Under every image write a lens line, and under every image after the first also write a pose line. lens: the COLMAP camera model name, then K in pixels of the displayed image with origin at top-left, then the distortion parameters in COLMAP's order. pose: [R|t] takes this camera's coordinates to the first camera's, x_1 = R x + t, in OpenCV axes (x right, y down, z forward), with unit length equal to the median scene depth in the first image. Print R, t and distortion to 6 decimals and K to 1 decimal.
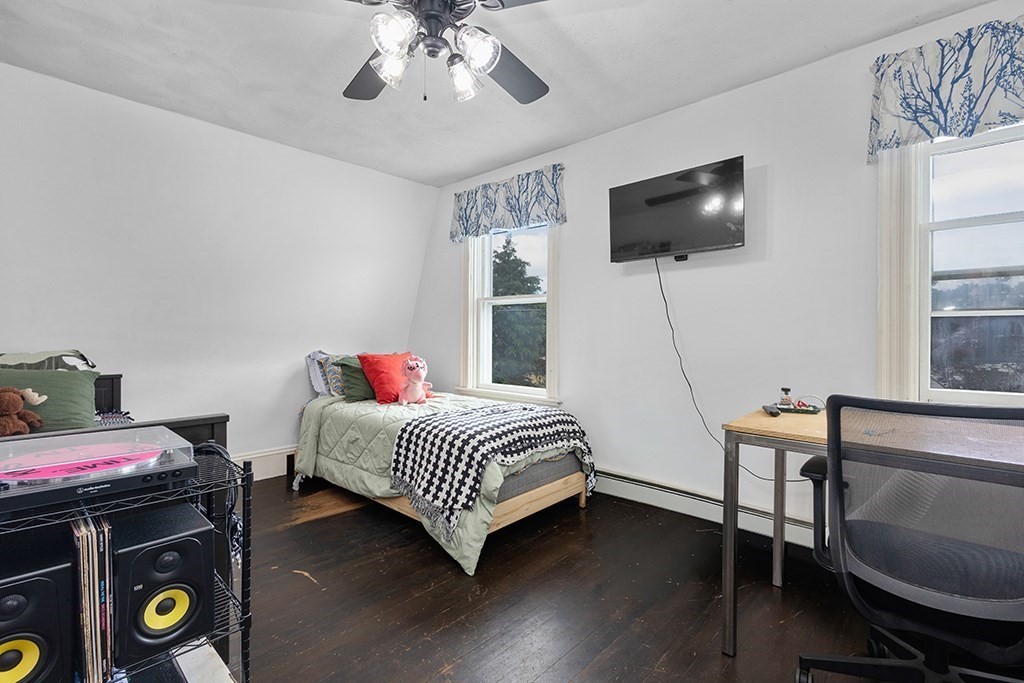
lens RADIAL K [[466.4, 0, 513.9], [0, 466.4, 336.4], [0, 0, 1]] dist [0.000775, -0.000276]
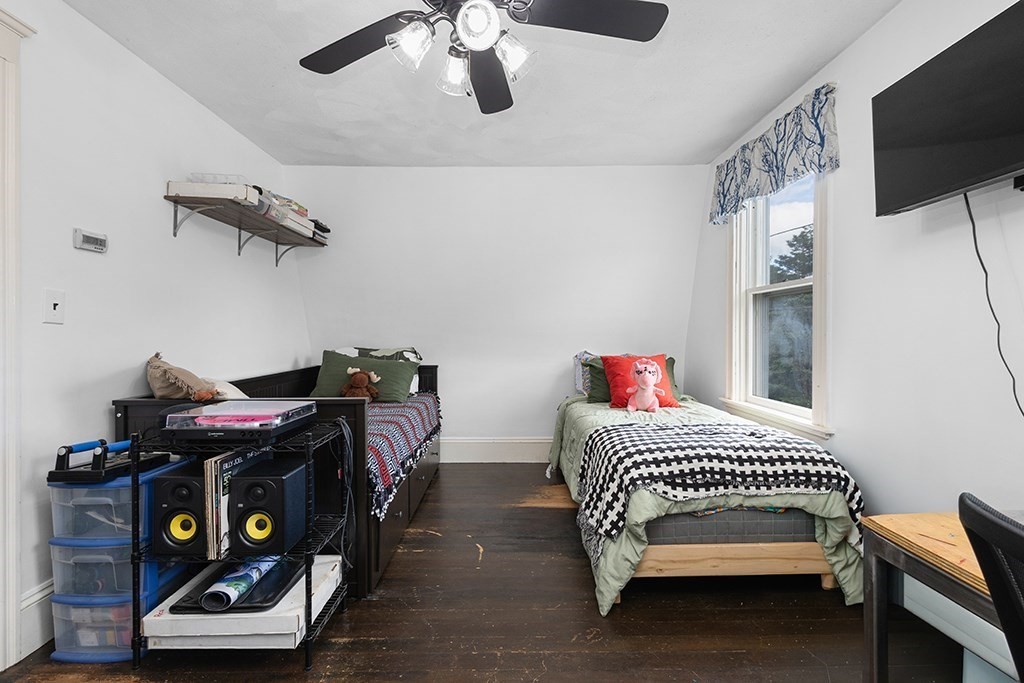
lens RADIAL K [[466.4, 0, 513.9], [0, 466.4, 336.4], [0, 0, 1]] dist [0.000775, -0.000276]
pose [[0.683036, -0.004408, -0.730372, 0.345339], [0.002948, 0.999990, -0.003278, 0.000661], [0.730379, 0.000086, 0.683042, 0.237881]]
